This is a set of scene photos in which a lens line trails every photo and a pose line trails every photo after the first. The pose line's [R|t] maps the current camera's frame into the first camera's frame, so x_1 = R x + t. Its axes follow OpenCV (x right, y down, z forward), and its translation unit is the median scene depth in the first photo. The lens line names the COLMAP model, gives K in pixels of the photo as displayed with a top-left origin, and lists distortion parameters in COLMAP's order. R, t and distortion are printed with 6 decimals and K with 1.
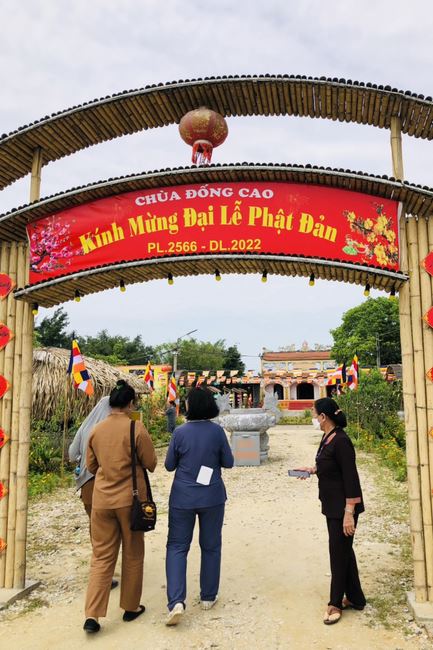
lens RADIAL K [[542.0, 0, 234.9], [0, 542.0, 311.2], [0, 0, 1]] dist [0.026078, -0.033144]
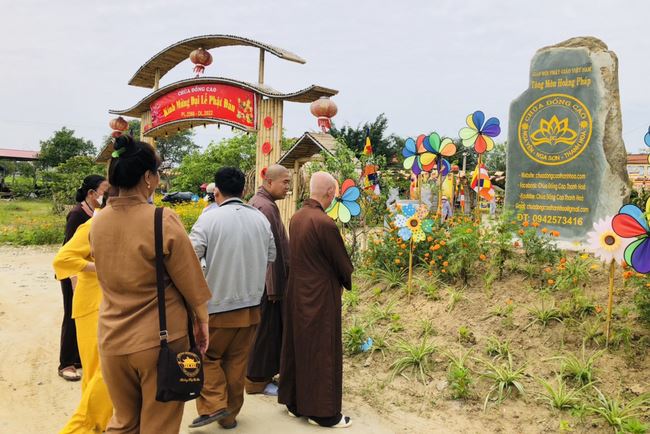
lens RADIAL K [[542.0, 0, 330.5], [0, 542.0, 219.2], [0, 0, 1]] dist [0.026078, -0.033144]
pose [[0.853685, 0.083737, -0.514013, 1.616672], [0.022416, 0.980166, 0.196906, -0.121939], [0.520307, -0.179618, 0.834876, -0.683815]]
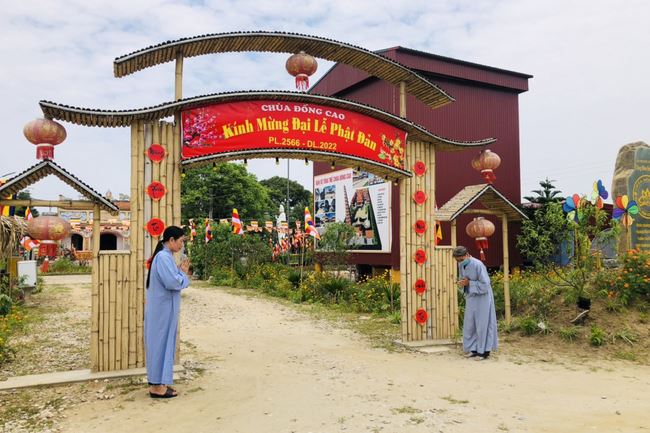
lens RADIAL K [[542.0, 0, 330.3], [0, 542.0, 216.3], [0, 0, 1]] dist [0.026078, -0.033144]
pose [[0.844922, 0.037542, 0.533570, -0.829088], [-0.088402, 0.993617, 0.070076, -0.025509], [-0.527533, -0.106377, 0.842848, -0.406898]]
